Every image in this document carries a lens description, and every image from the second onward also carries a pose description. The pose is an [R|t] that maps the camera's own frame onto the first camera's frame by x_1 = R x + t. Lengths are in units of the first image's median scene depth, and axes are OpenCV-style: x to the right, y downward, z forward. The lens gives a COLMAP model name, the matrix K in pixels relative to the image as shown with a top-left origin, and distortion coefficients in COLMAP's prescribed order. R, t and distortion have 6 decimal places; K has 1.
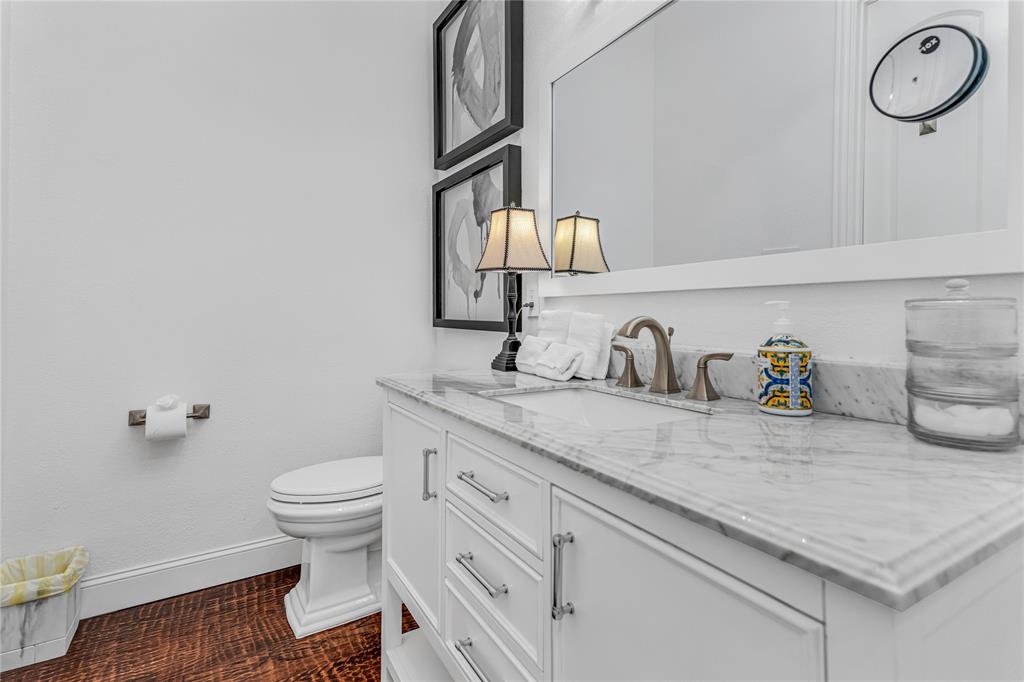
lens RADIAL K [[485.5, 0, 488.3], [0, 485.5, 310.5], [0, 0, 1]] dist [0.019778, 0.001831]
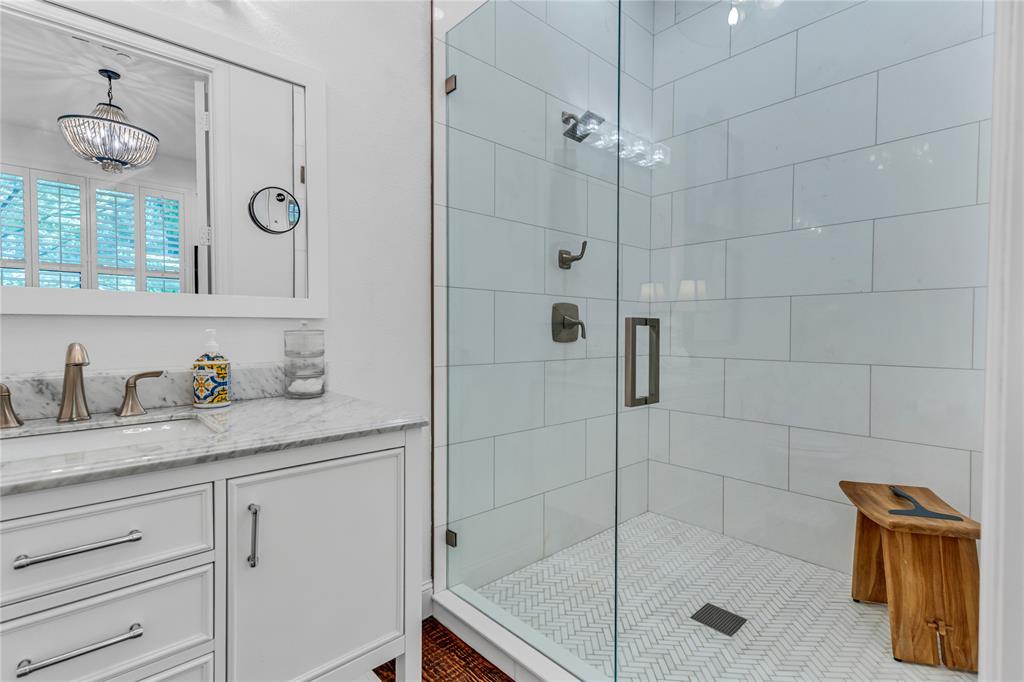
lens RADIAL K [[485.5, 0, 510.0], [0, 485.5, 342.6], [0, 0, 1]] dist [0.019778, 0.001831]
pose [[-0.205833, -0.032761, 0.978039, -0.855078], [-0.008829, 0.999461, 0.031621, -0.028882], [-0.978547, -0.002126, -0.206011, 0.379048]]
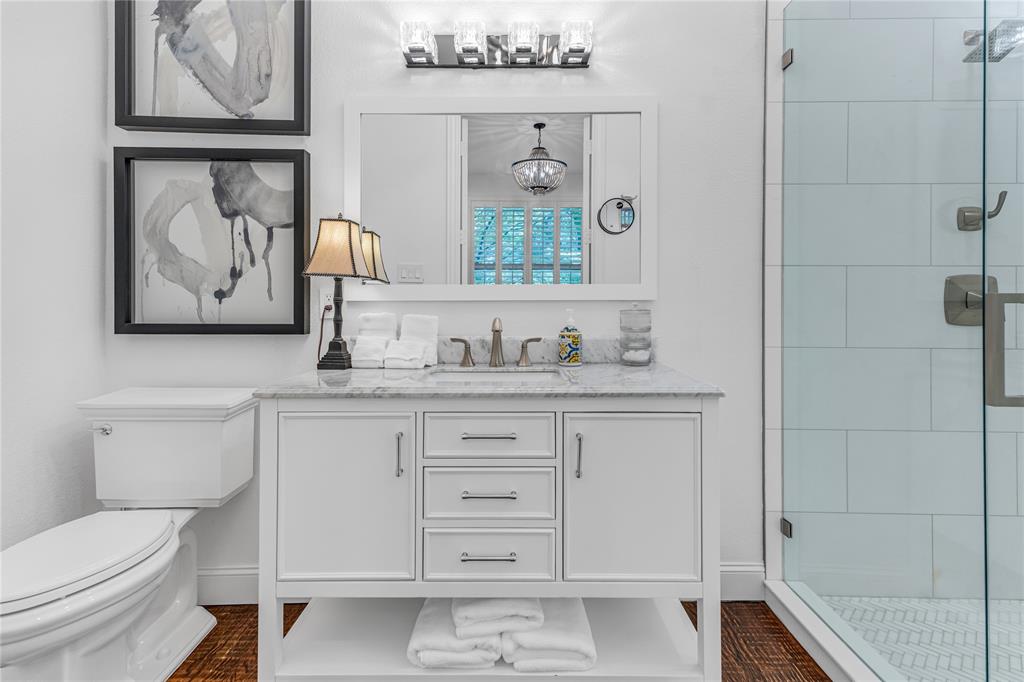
lens RADIAL K [[485.5, 0, 515.7], [0, 485.5, 311.6], [0, 0, 1]] dist [0.019778, 0.001831]
pose [[0.508633, -0.008755, 0.860939, -1.048964], [-0.003073, 0.999923, 0.011984, -0.028645], [-0.860978, -0.008741, 0.508567, 0.161840]]
